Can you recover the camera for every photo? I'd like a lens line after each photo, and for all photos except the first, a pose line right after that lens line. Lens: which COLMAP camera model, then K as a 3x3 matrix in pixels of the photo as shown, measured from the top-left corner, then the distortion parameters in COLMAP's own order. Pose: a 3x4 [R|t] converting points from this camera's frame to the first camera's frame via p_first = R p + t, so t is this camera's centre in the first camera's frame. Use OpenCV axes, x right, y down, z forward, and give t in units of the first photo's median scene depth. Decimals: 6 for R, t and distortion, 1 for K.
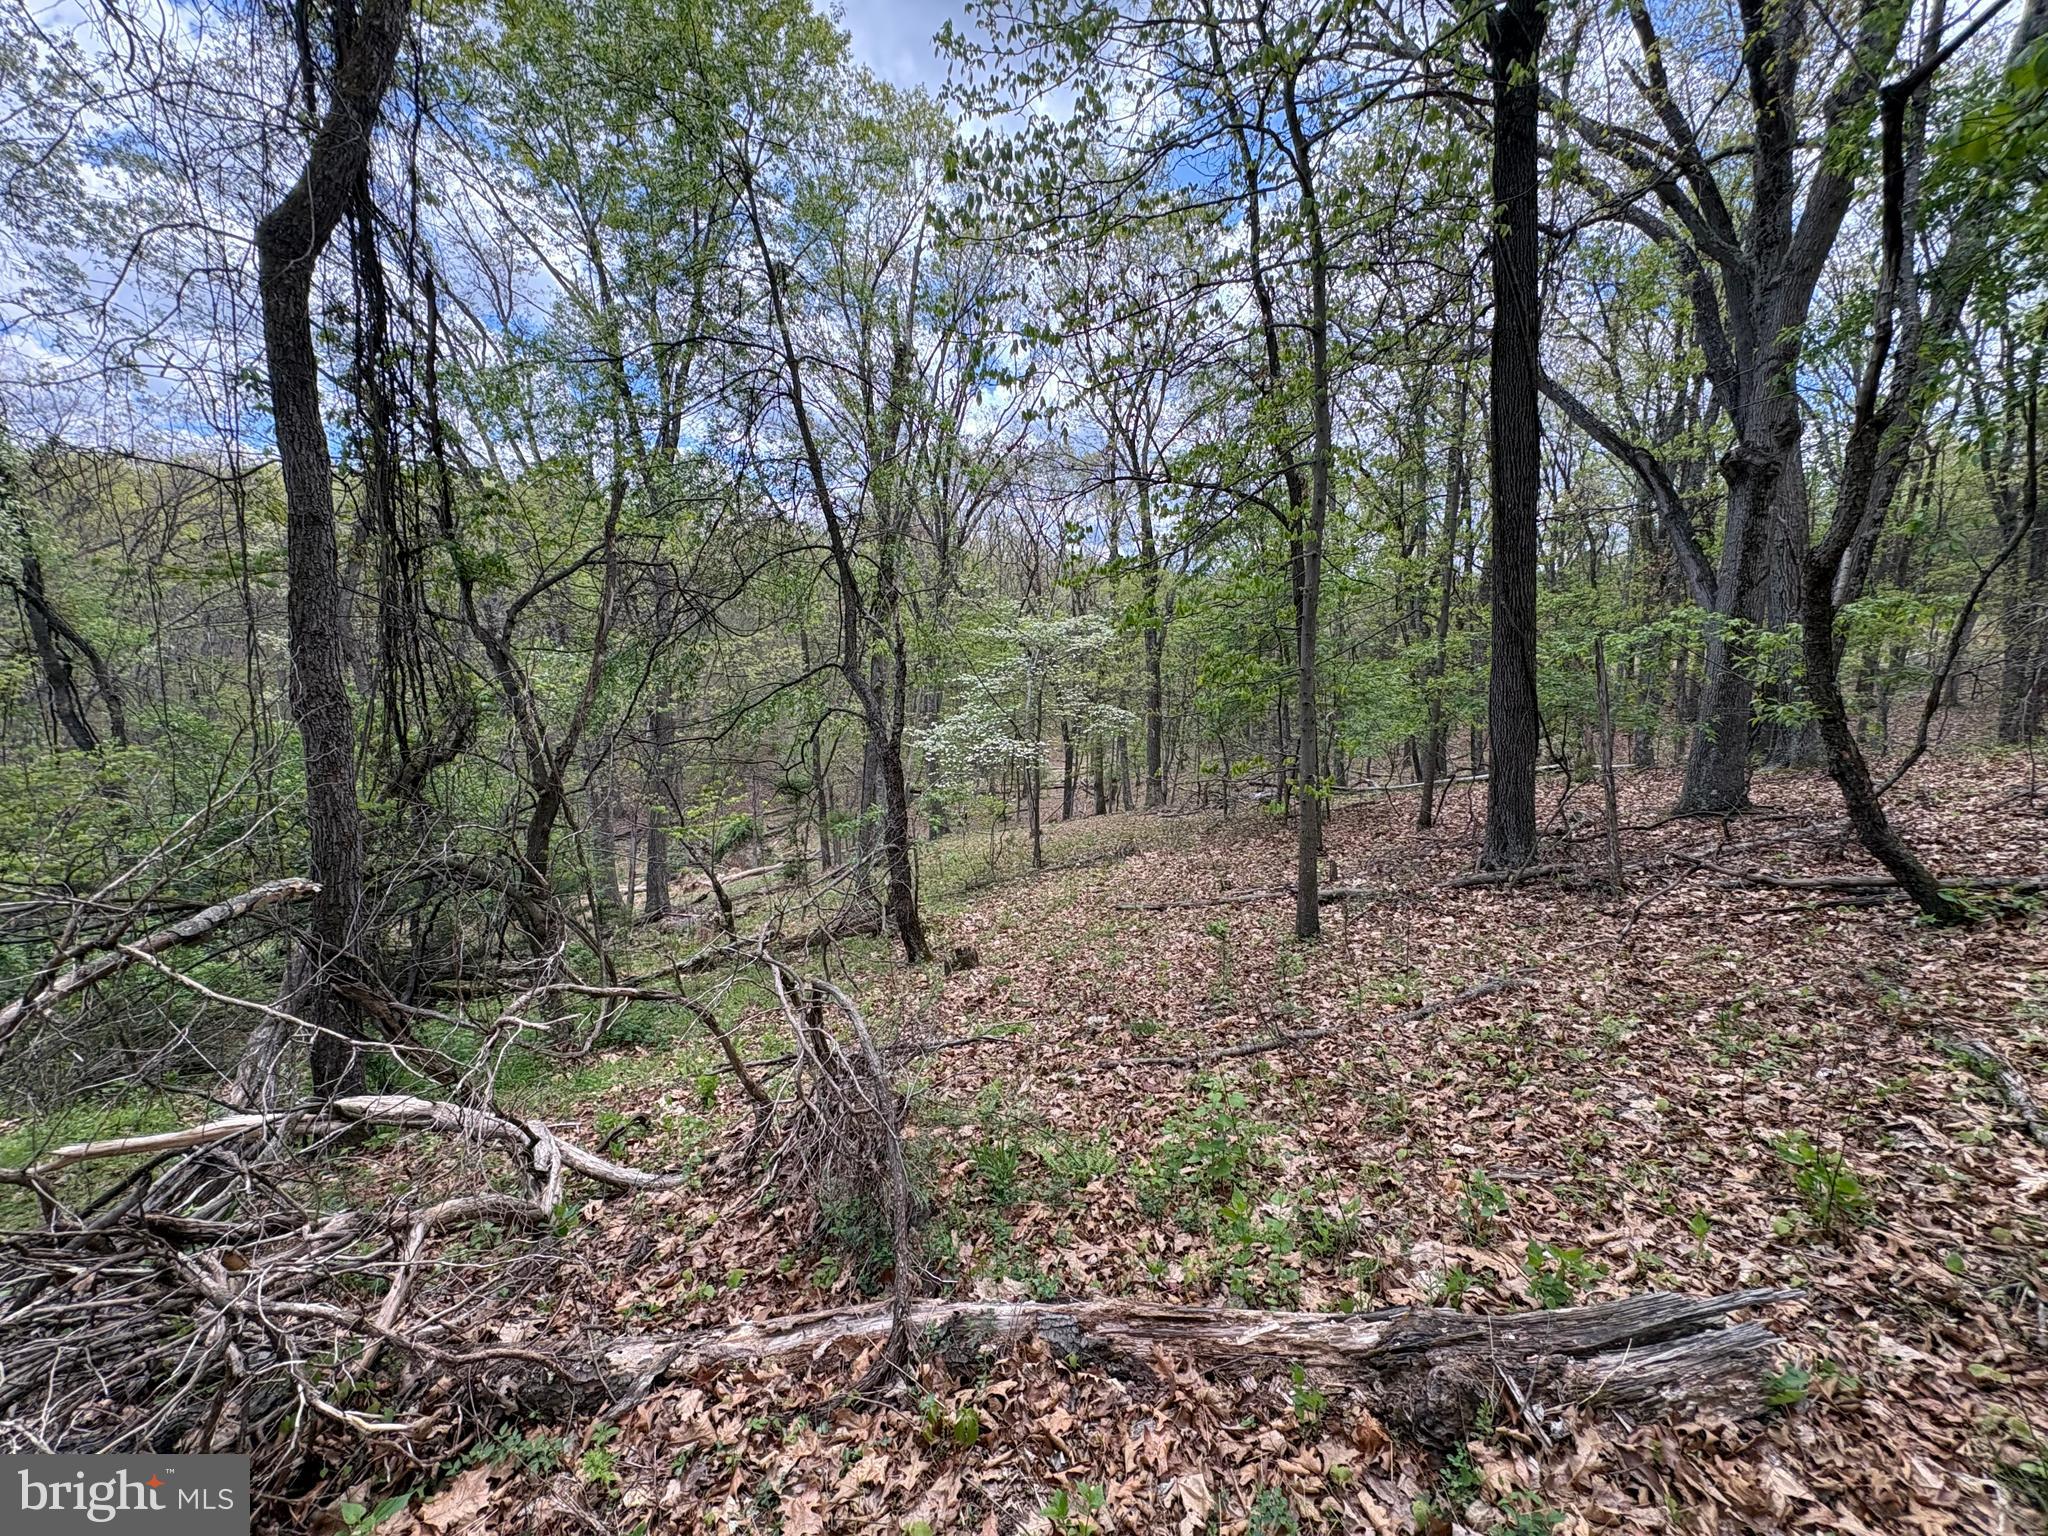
lens RADIAL K [[819.5, 0, 1022.8], [0, 819.5, 766.3], [0, 0, 1]] dist [-0.000403, 0.000217]
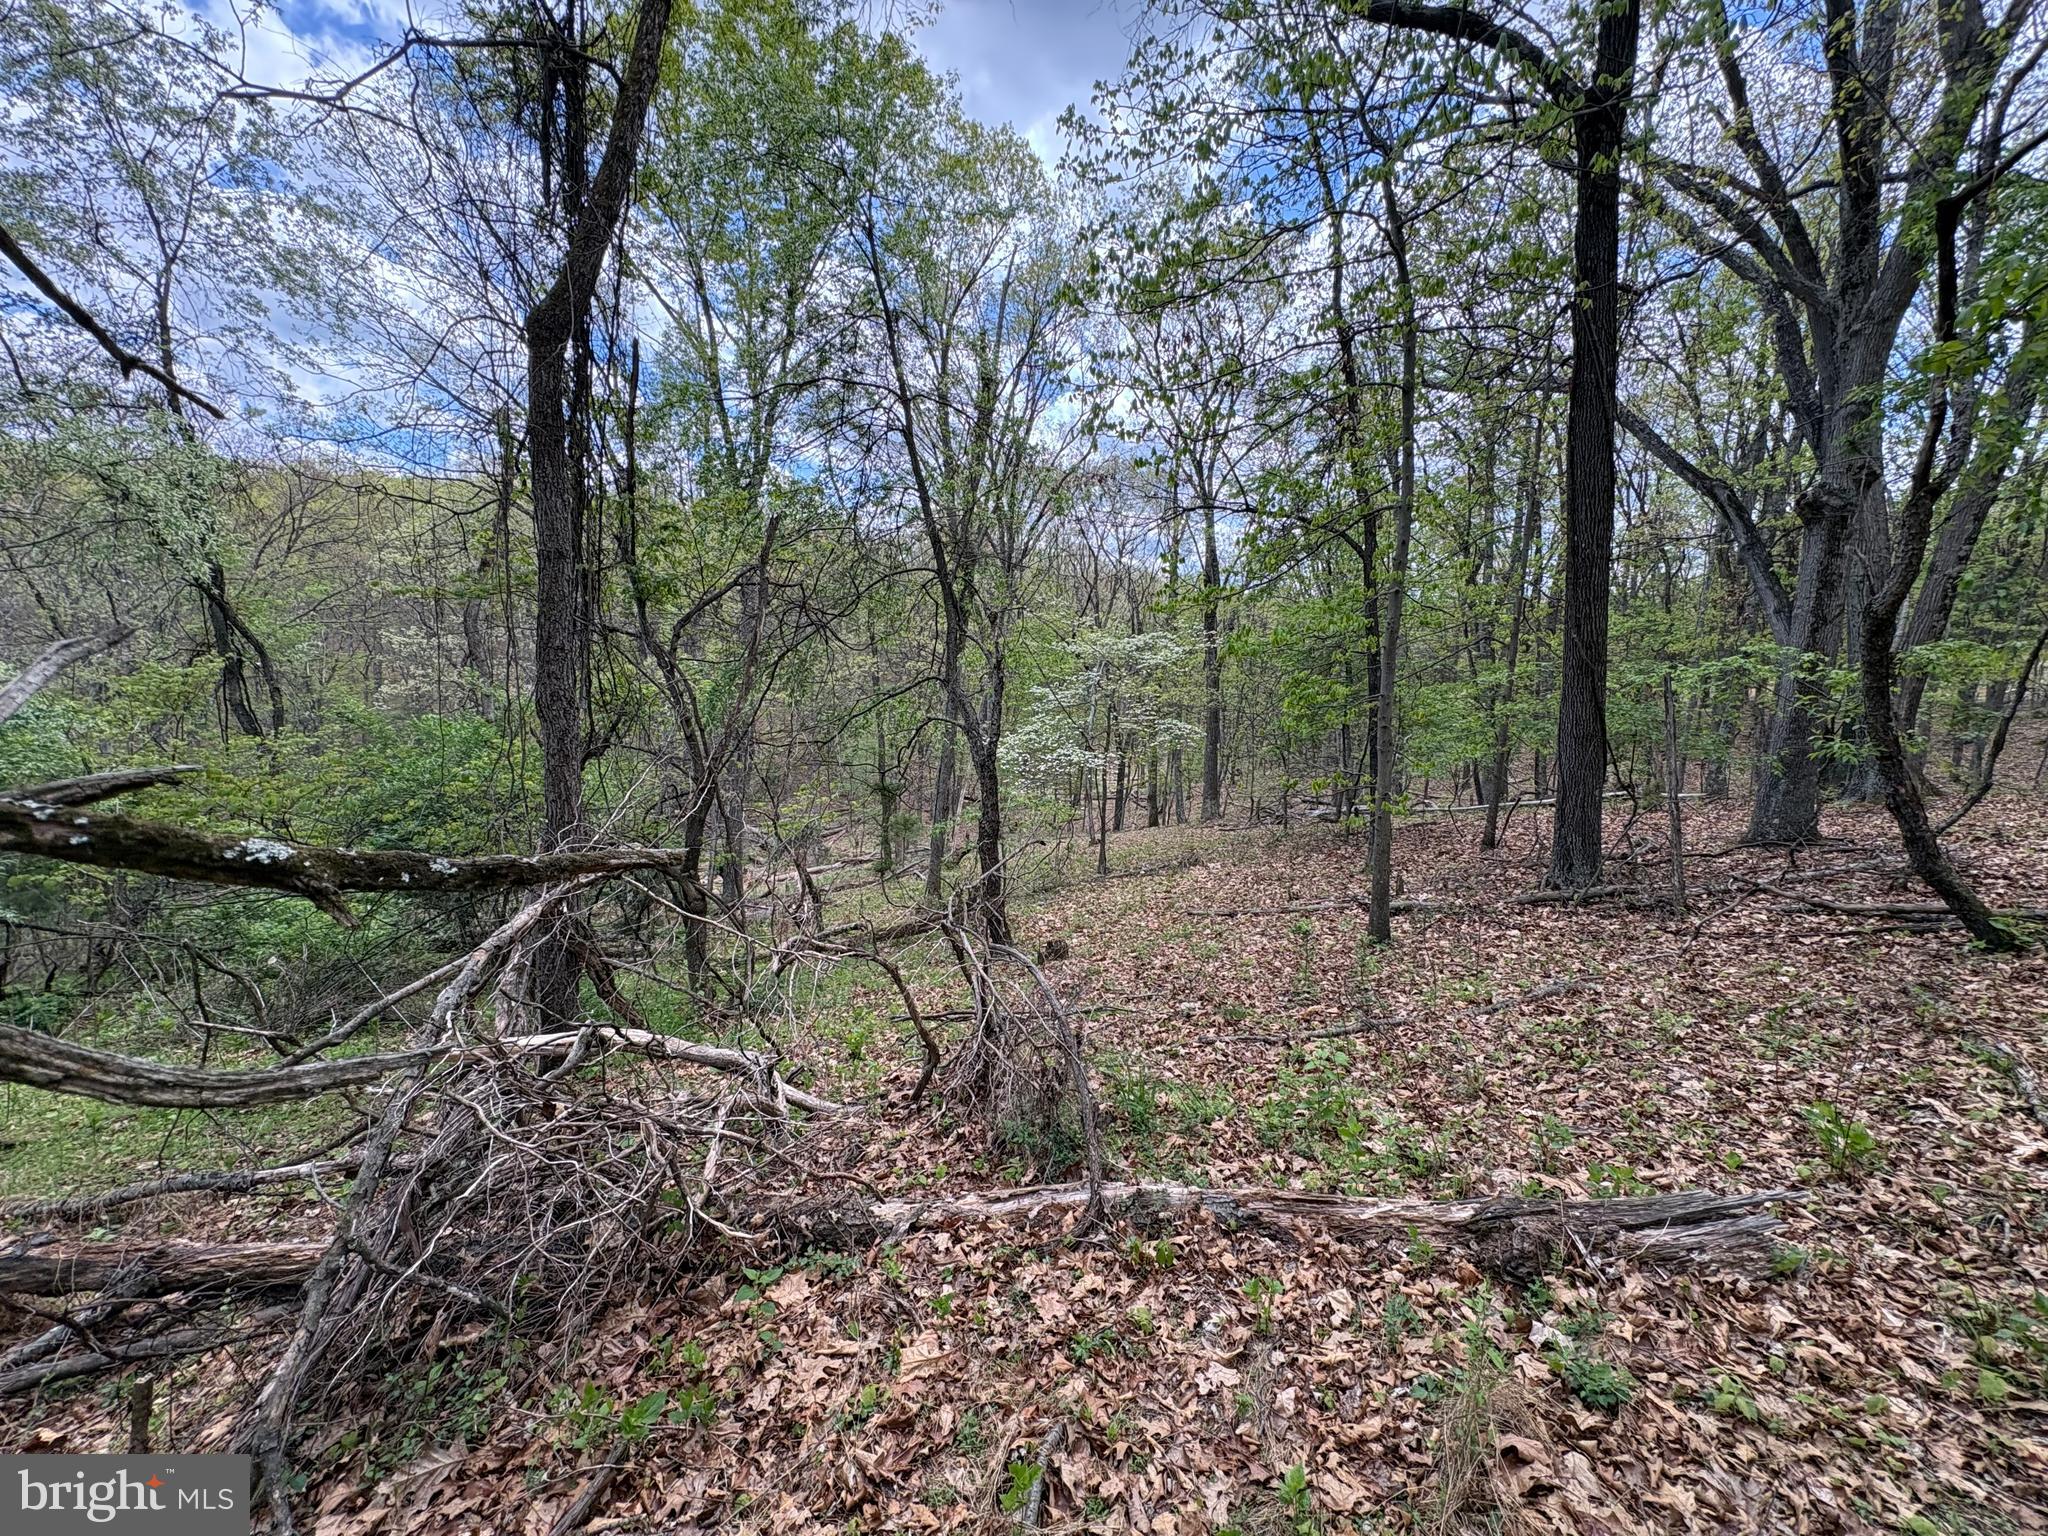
lens RADIAL K [[814.3, 0, 1024.0], [0, 814.3, 768.0], [0, 0, 1]] dist [-0.001222, 0.000007]
pose [[0.997836, 0.030691, -0.058144, -0.103424], [-0.031235, 0.999476, -0.008465, 0.003178], [0.057854, 0.010263, 0.998272, -0.160000]]
